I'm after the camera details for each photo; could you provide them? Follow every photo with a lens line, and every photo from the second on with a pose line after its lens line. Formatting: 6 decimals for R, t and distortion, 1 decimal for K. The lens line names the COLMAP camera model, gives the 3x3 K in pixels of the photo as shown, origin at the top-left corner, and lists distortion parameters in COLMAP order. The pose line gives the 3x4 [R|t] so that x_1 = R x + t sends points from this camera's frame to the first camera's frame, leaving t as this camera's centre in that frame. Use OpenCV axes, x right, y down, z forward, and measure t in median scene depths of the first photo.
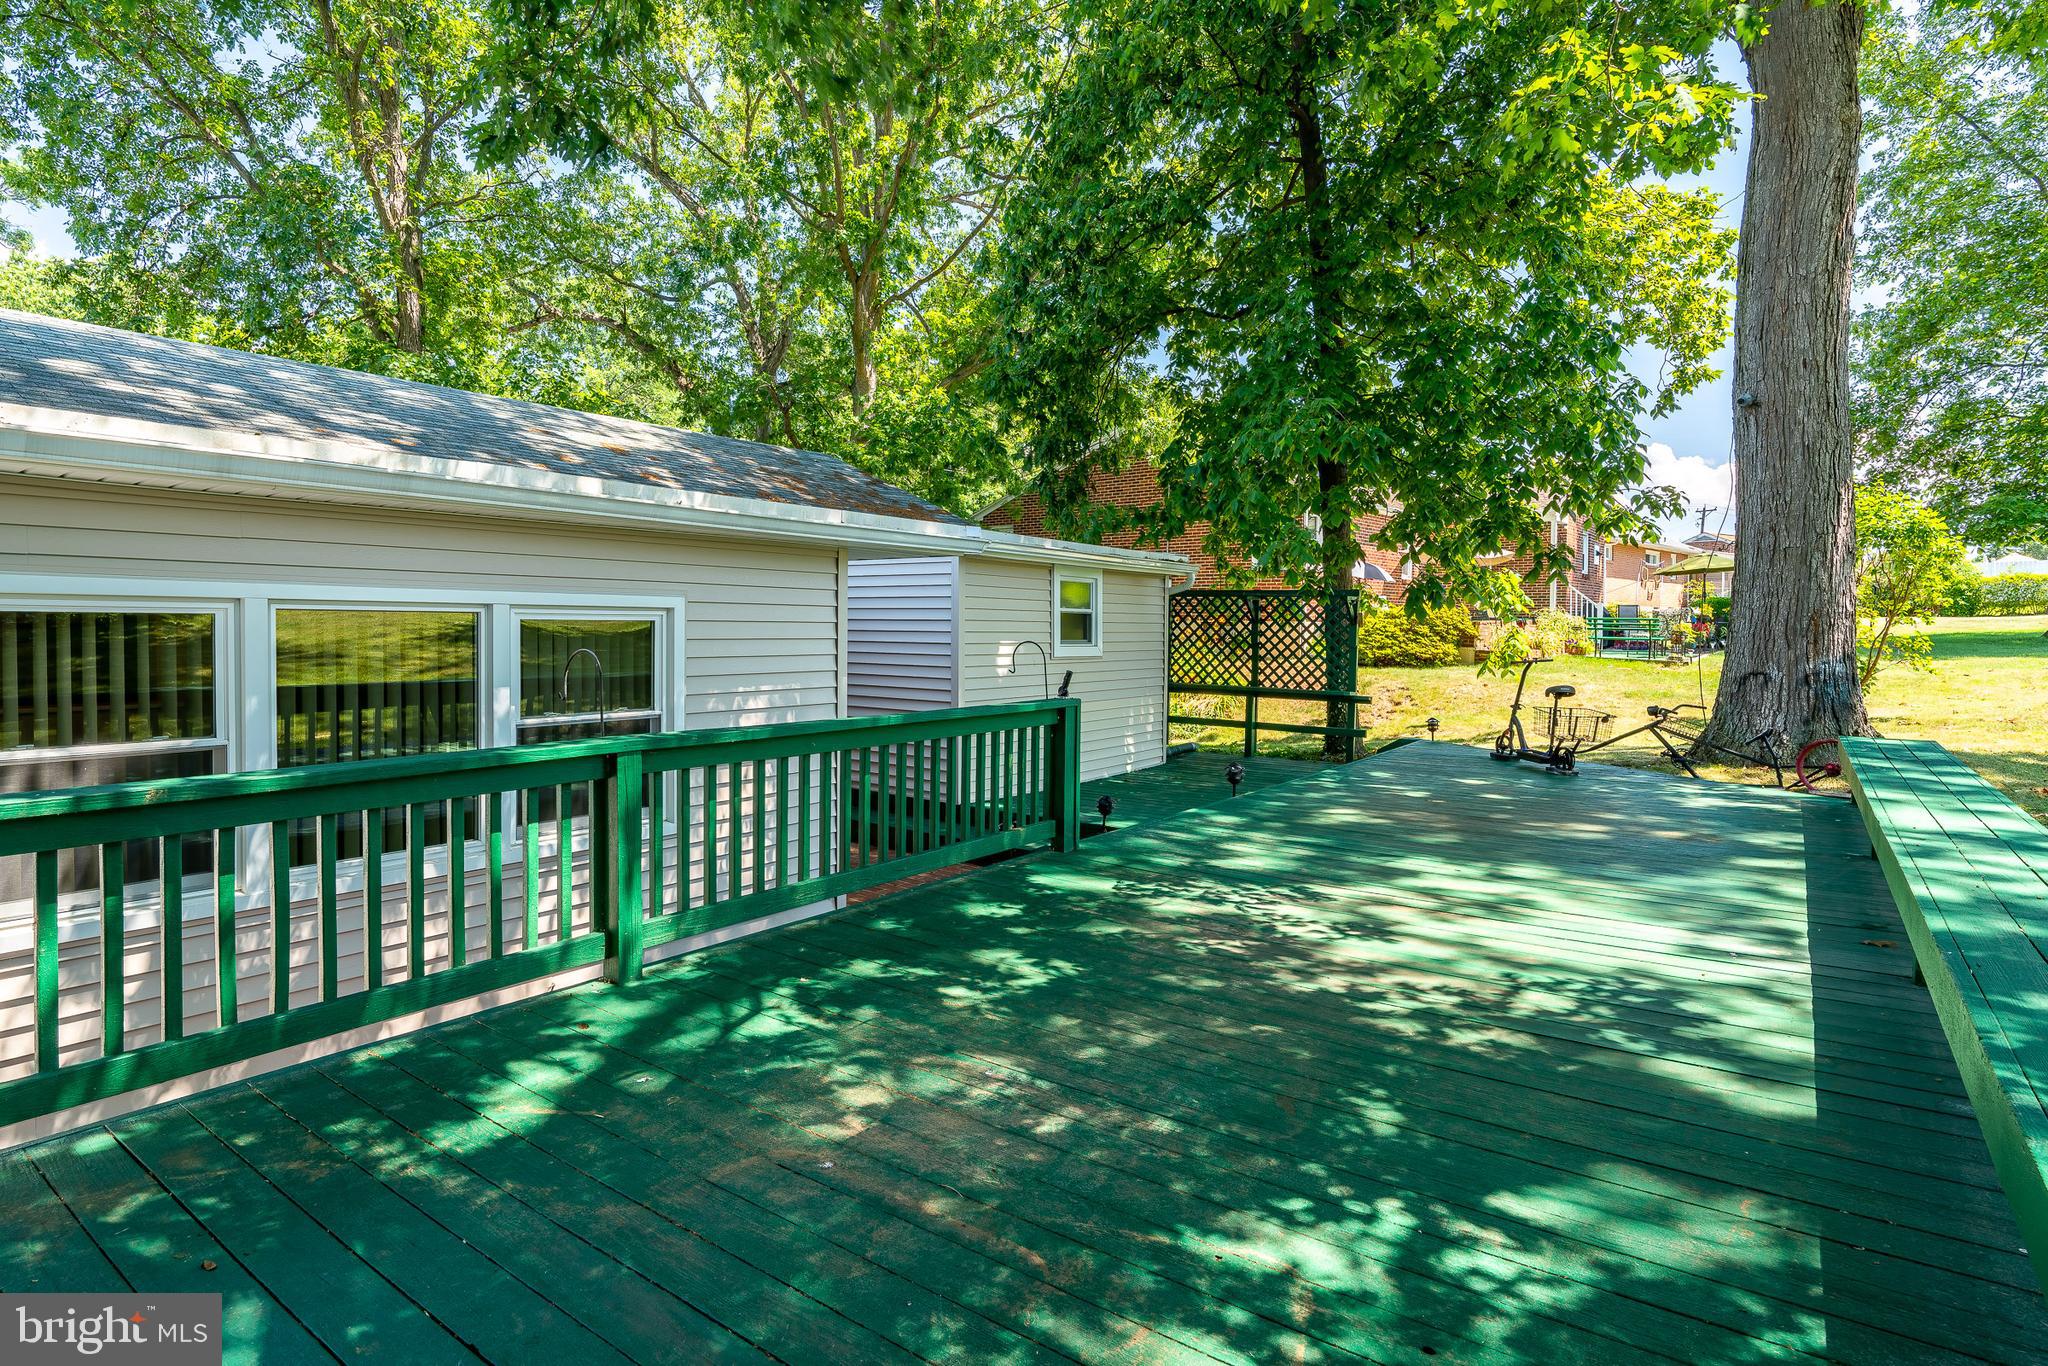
lens RADIAL K [[1067.9, 0, 1017.1], [0, 1067.9, 618.2], [0, 0, 1]] dist [-0.002675, 0.001209]
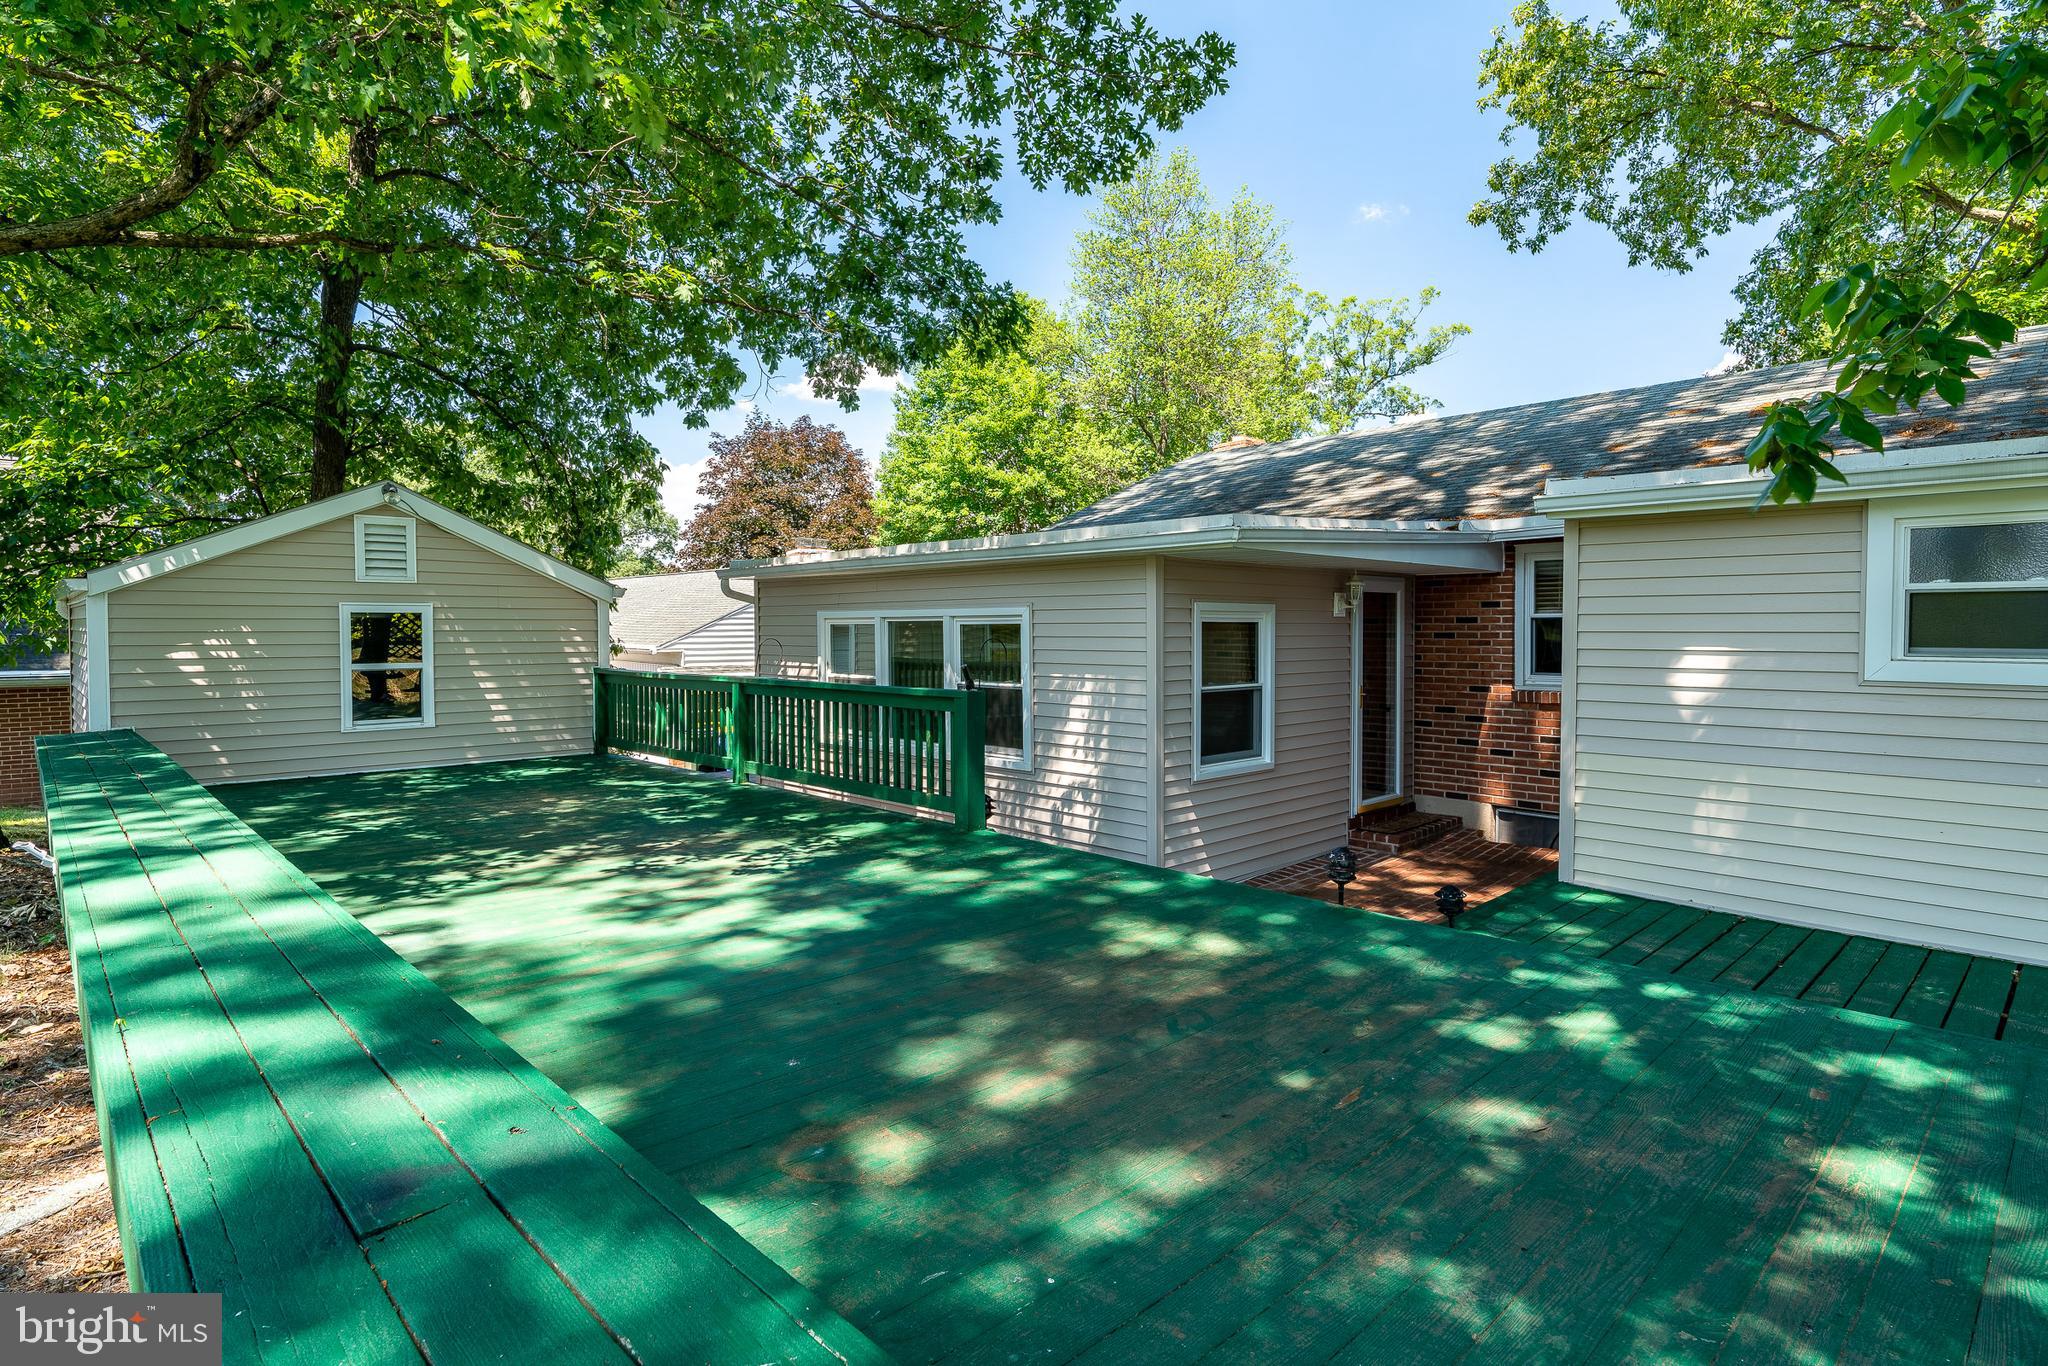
lens RADIAL K [[1067.9, 0, 1017.1], [0, 1067.9, 618.2], [0, 0, 1]] dist [-0.002675, 0.001209]
pose [[-0.165291, -0.006506, -0.986223, 1.148369], [0.014821, 0.999849, -0.009080, 0.010605], [0.986133, -0.016118, -0.165170, 1.274118]]
